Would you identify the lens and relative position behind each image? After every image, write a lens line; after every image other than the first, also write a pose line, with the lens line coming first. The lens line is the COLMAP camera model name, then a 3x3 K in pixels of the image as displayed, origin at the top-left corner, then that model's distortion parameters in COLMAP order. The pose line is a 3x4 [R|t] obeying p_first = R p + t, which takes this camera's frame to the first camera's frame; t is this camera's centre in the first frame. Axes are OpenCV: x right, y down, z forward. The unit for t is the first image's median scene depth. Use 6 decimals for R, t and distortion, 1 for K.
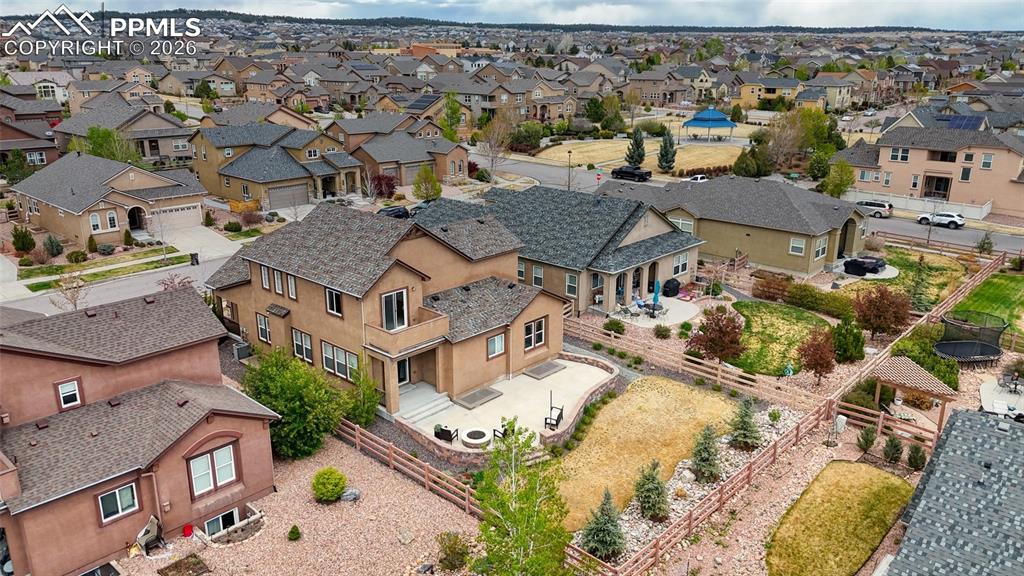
lens RADIAL K [[747.5, 0, 512.0], [0, 747.5, 288.0], [0, 0, 1]] dist [0.079693, -0.090207]
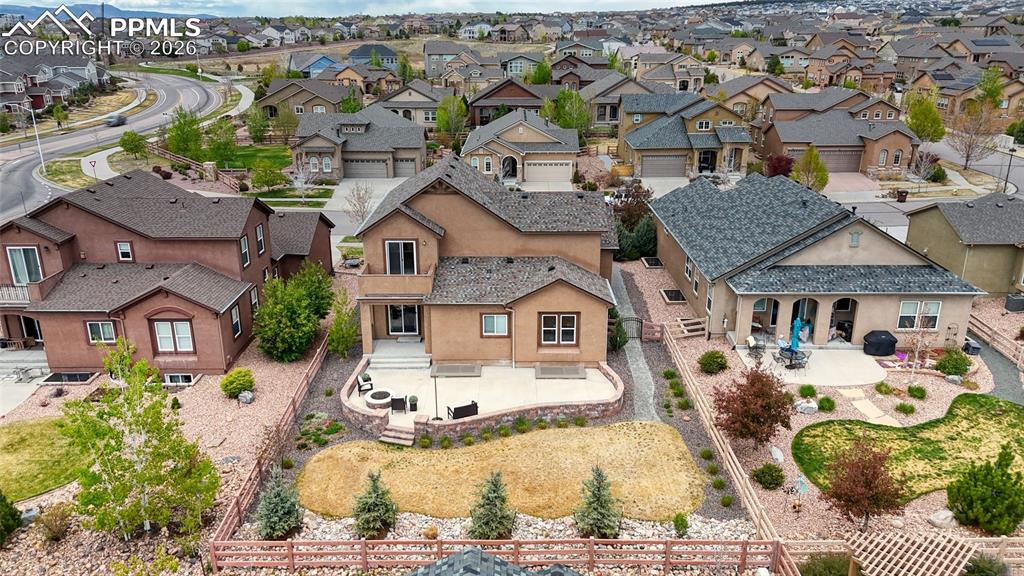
lens RADIAL K [[747.5, 0, 512.0], [0, 747.5, 288.0], [0, 0, 1]] dist [0.079693, -0.090207]
pose [[0.678129, 0.232831, -0.697088, 0.580157], [-0.216246, 0.969716, 0.113526, -0.070047], [0.702409, 0.073758, 0.707941, 0.342693]]
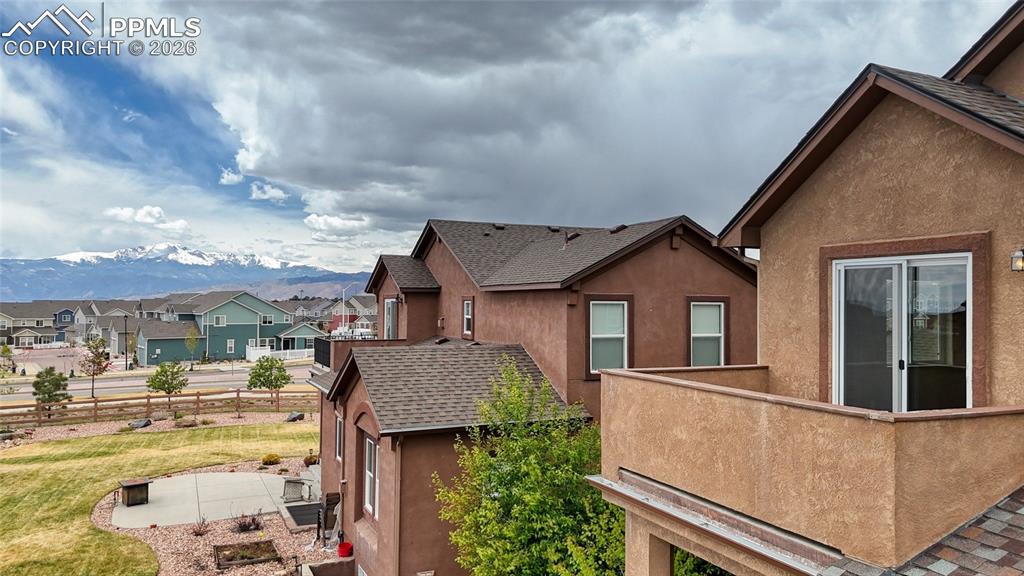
lens RADIAL K [[747.5, 0, 512.0], [0, 747.5, 288.0], [0, 0, 1]] dist [0.079693, -0.090207]
pose [[-0.396469, -0.028055, -0.917619, 0.050424], [-0.278642, 0.956059, 0.091160, 0.019383], [0.874740, 0.291830, -0.386865, 0.863781]]
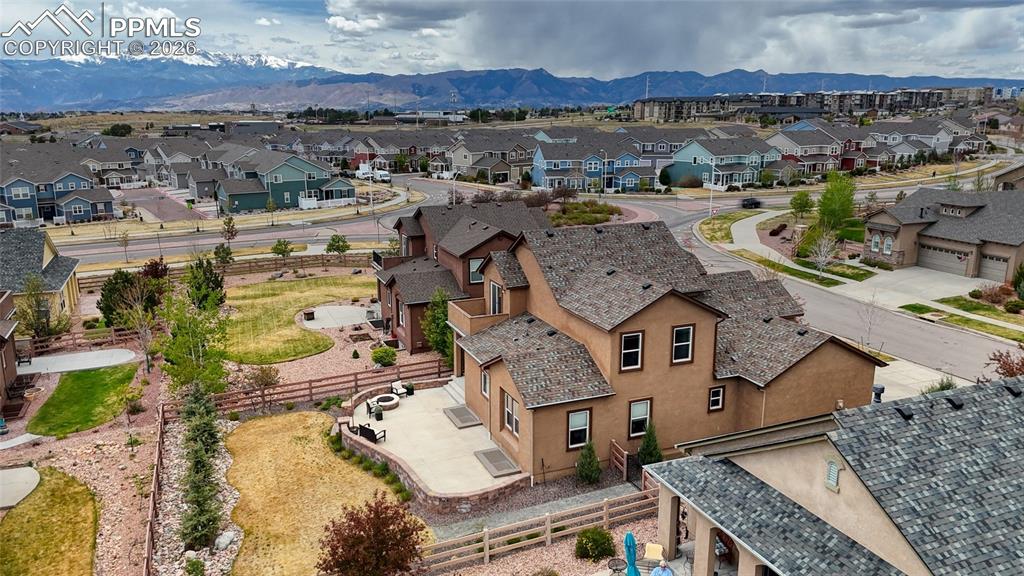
lens RADIAL K [[747.5, 0, 512.0], [0, 747.5, 288.0], [0, 0, 1]] dist [0.079693, -0.090207]
pose [[-0.415081, 0.209524, -0.885329, 0.666323], [-0.270913, 0.900508, 0.340133, -0.307383], [0.868512, 0.381030, -0.317021, 1.178840]]
